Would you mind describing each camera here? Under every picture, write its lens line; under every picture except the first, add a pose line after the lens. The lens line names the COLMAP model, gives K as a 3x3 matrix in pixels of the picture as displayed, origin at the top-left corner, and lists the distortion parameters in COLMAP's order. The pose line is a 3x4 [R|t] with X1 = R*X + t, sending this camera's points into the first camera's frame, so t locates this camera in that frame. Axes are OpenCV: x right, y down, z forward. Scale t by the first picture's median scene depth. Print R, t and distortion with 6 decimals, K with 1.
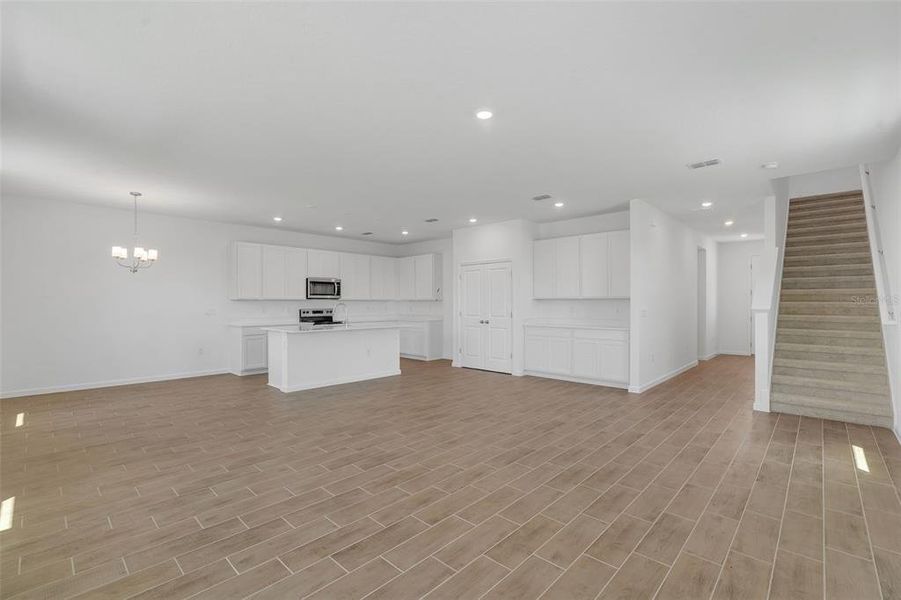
lens RADIAL K [[408.7, 0, 452.8], [0, 408.7, 303.1], [0, 0, 1]] dist [-0.001767, -0.000270]
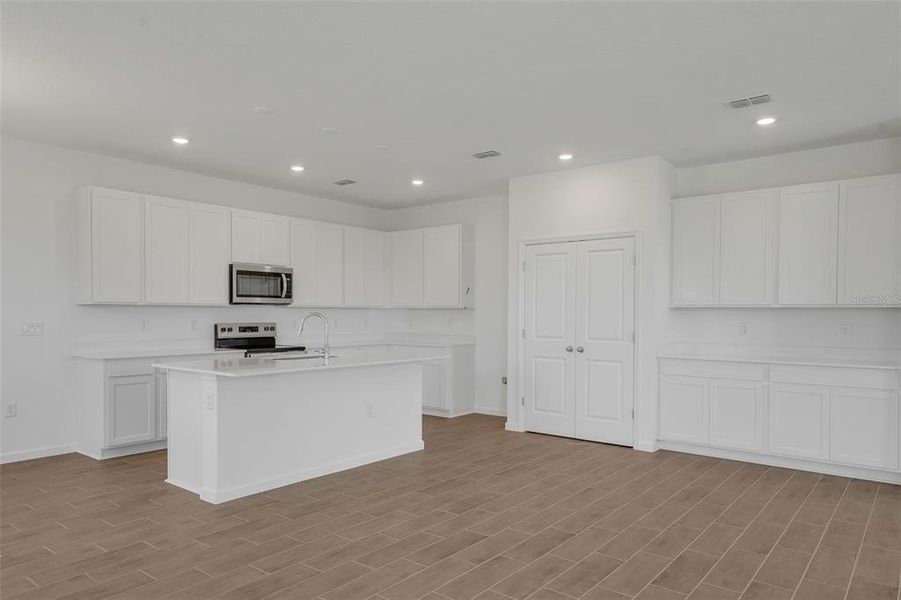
lens RADIAL K [[602.7, 0, 452.4], [0, 602.7, 322.1], [0, 0, 1]] dist [0.036229, 0.000555]
pose [[0.996336, 0.005096, 0.085372, -0.154858], [-0.006464, 0.999855, 0.015760, -0.001539], [-0.085279, -0.016254, 0.996225, 0.224563]]
